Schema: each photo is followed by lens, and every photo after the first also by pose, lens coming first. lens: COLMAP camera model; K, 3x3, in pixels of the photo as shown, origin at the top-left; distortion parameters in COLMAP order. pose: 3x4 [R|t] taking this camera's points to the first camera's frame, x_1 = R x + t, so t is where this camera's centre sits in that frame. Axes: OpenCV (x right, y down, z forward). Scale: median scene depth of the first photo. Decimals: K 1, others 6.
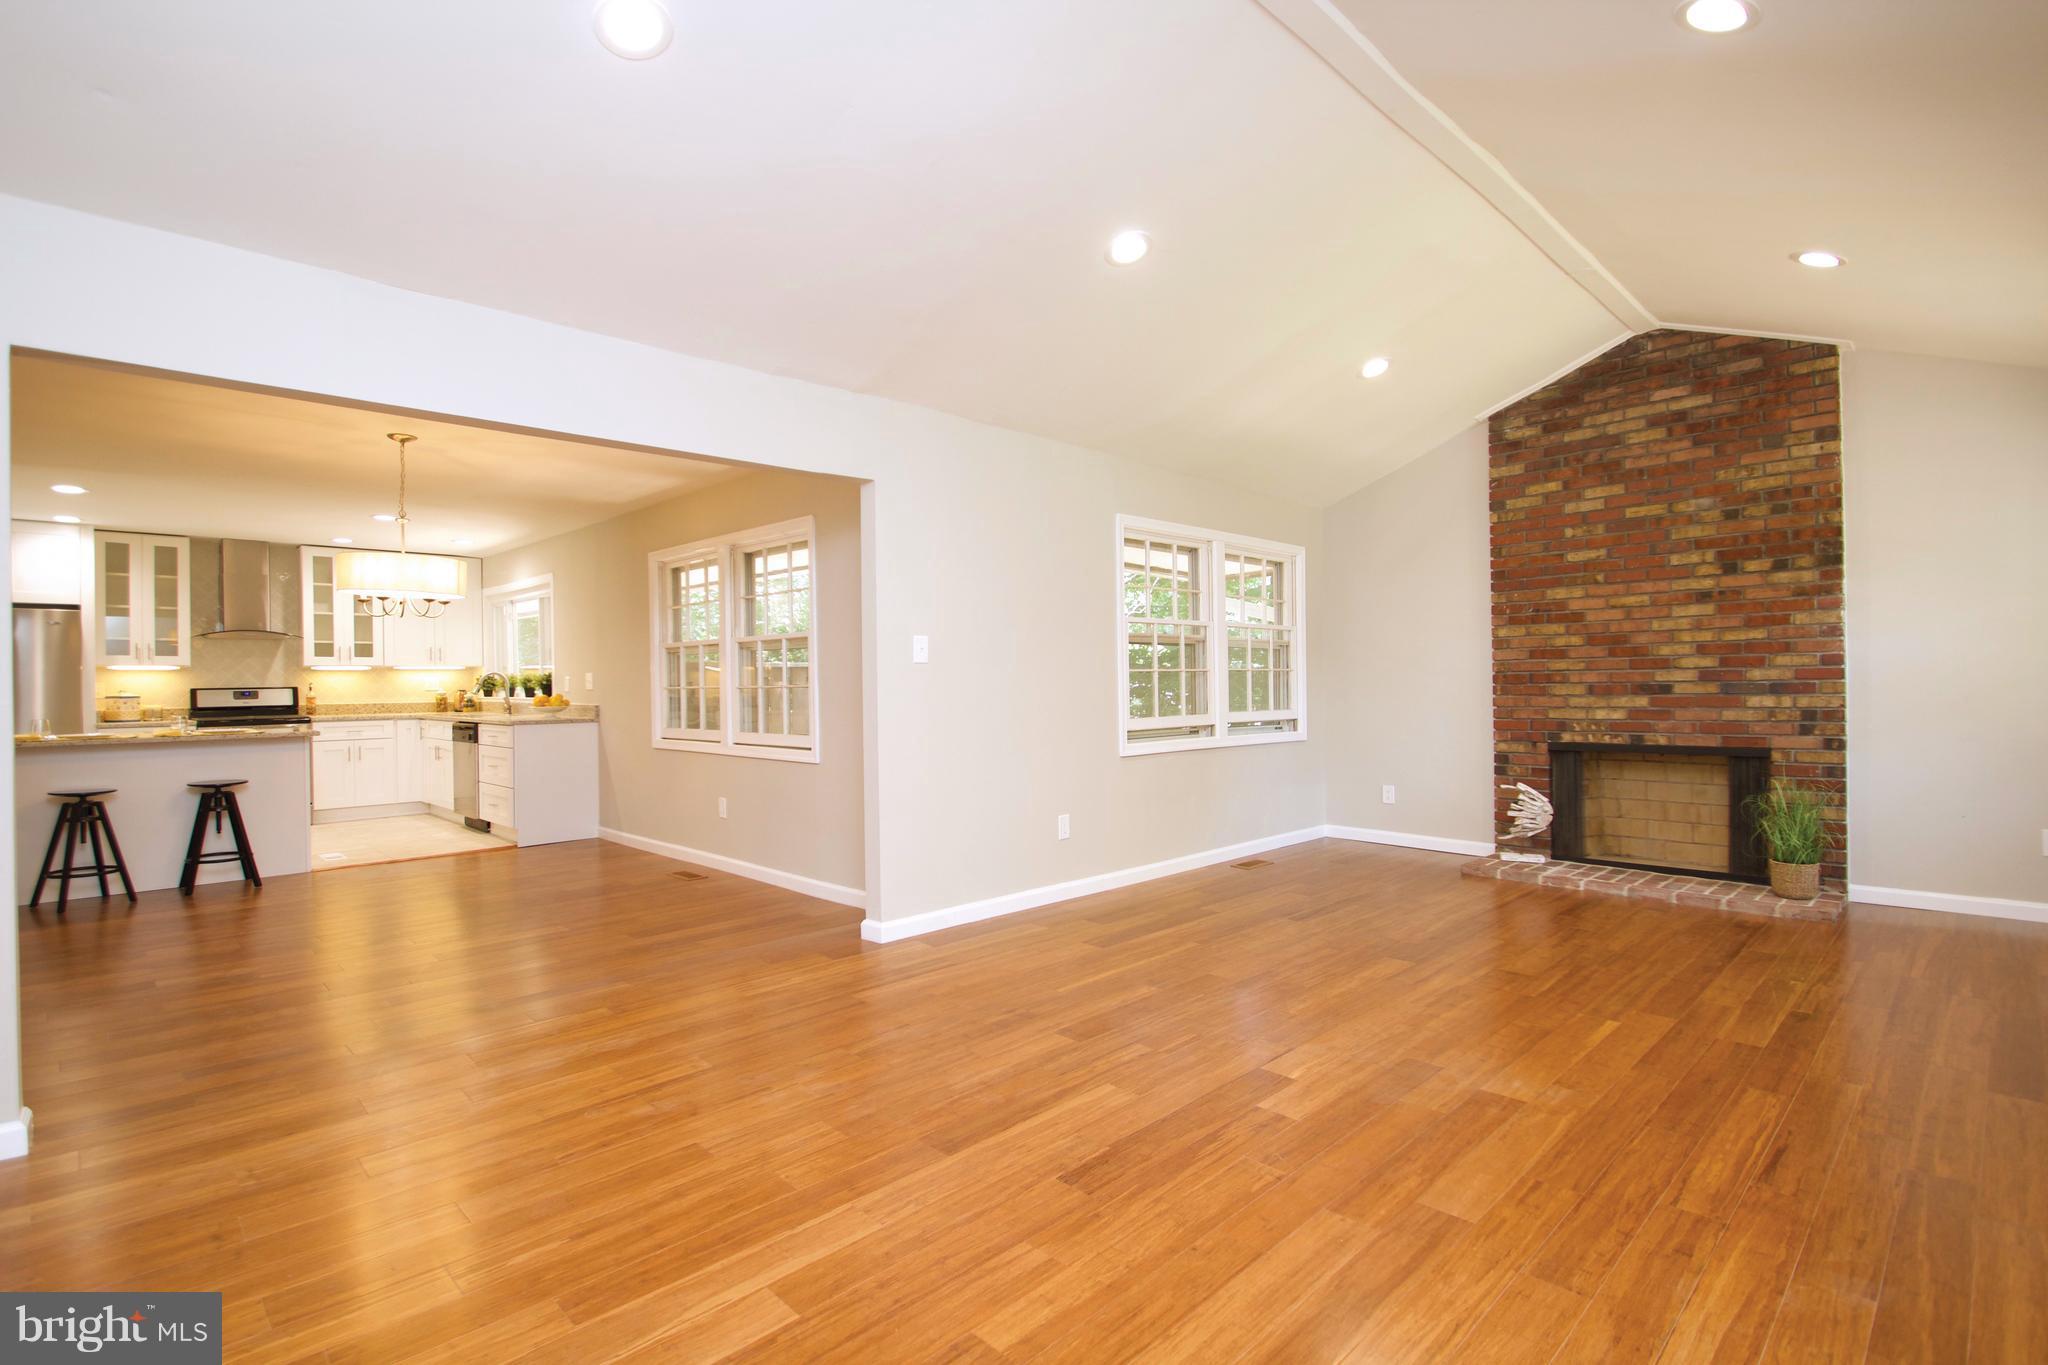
lens RADIAL K [[986.2, 0, 976.5], [0, 986.2, 680.6], [0, 0, 1]] dist [-0.006479, -0.007074]
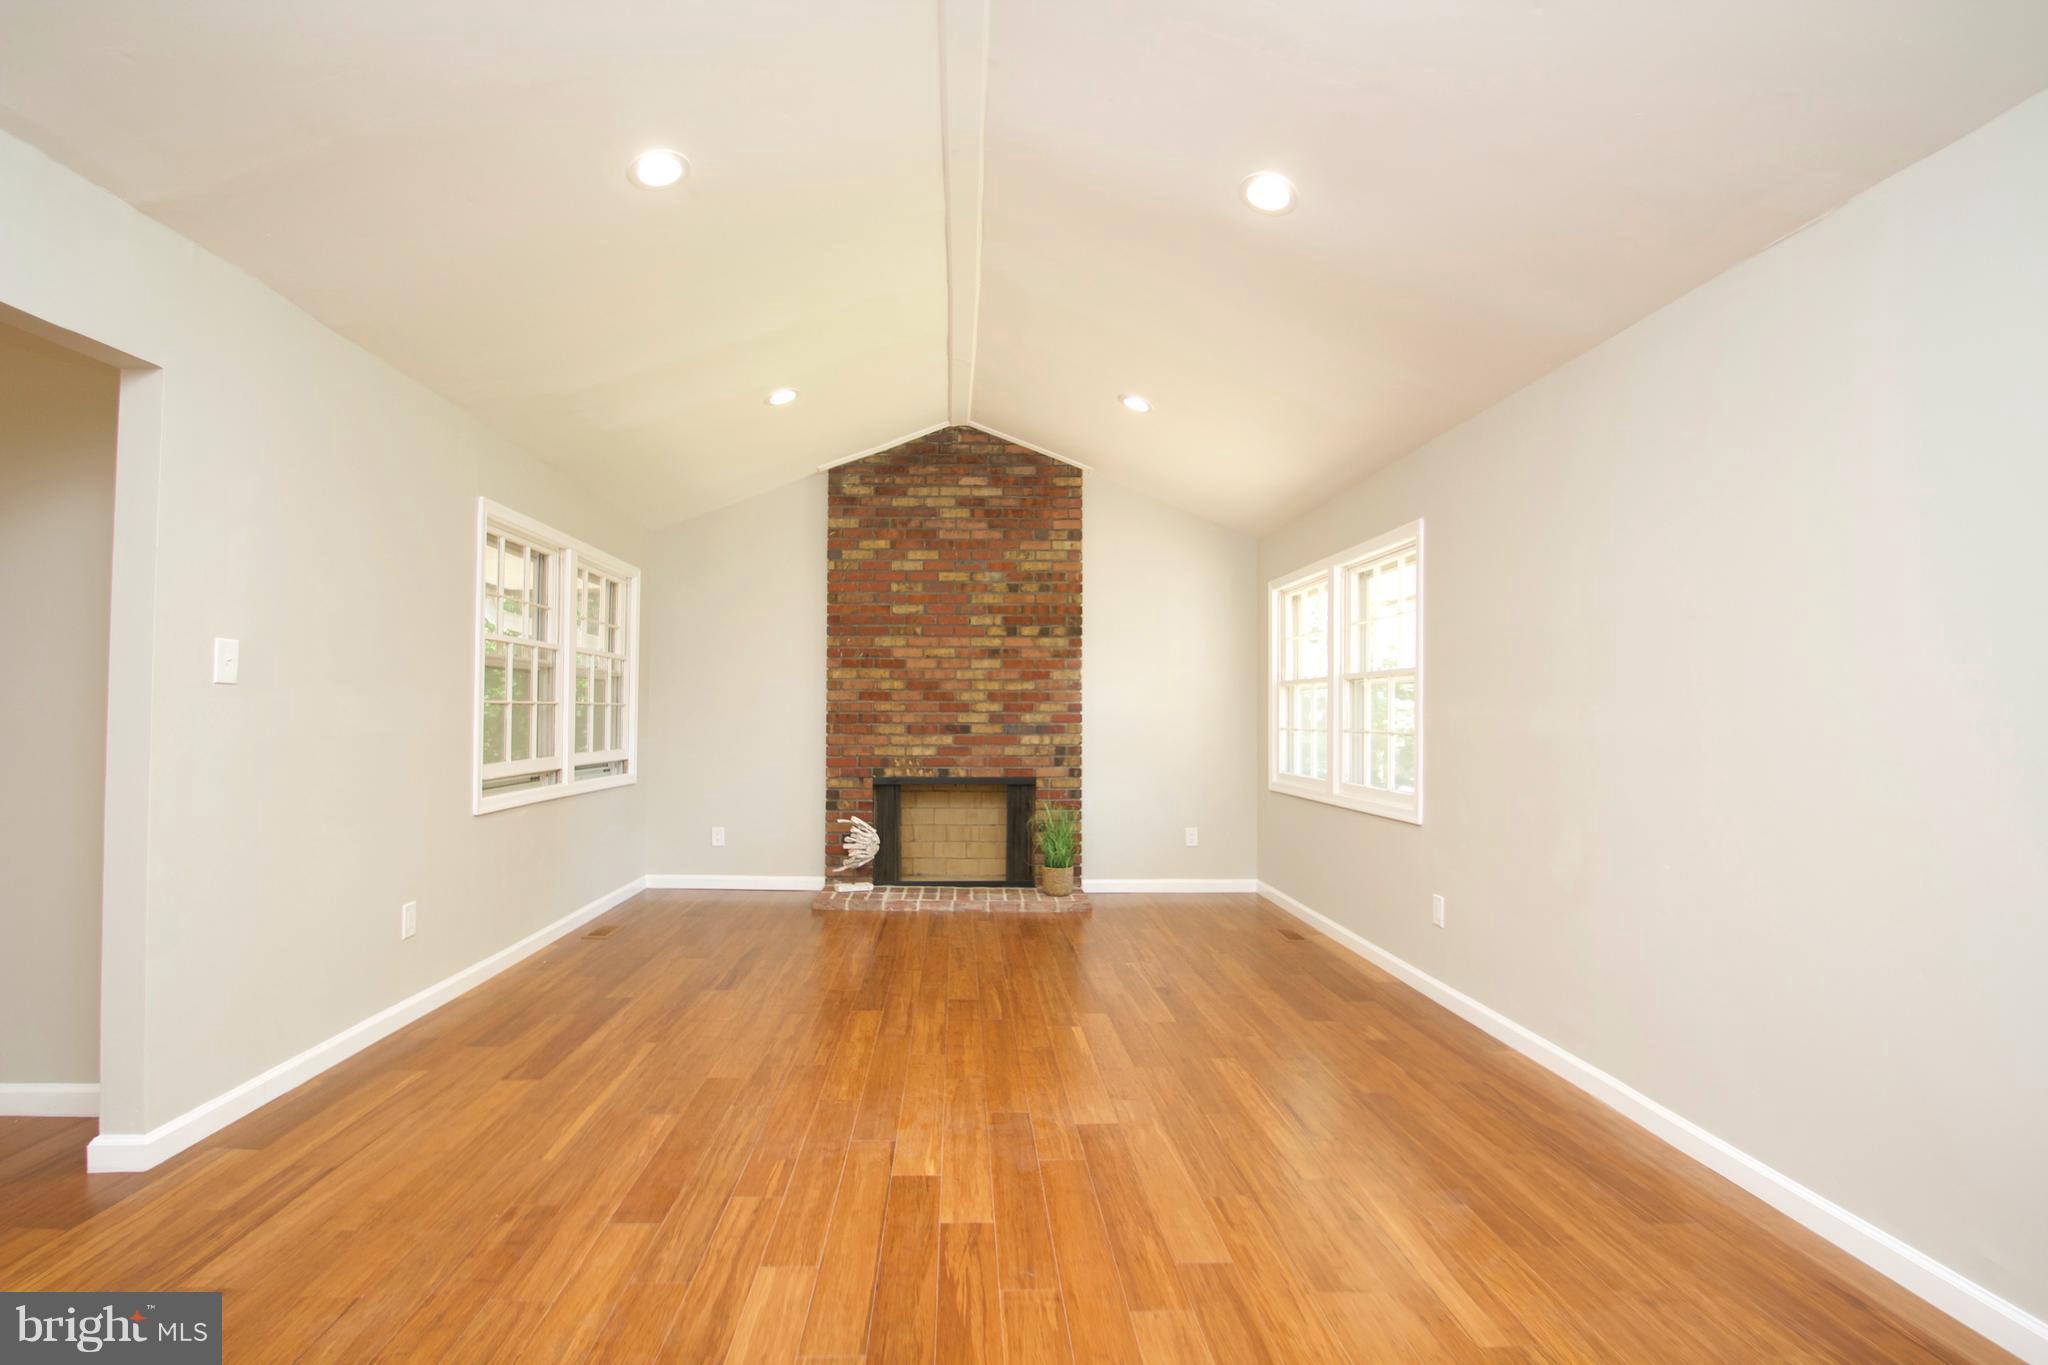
lens RADIAL K [[986.2, 0, 1019.1], [0, 986.2, 682.9], [0, 0, 1]] dist [-0.006479, -0.007074]
pose [[0.641959, 0.040097, 0.765690, -0.182764], [-0.016099, 0.999116, -0.038823, -0.002276], [-0.766570, 0.012596, 0.642038, 0.209560]]
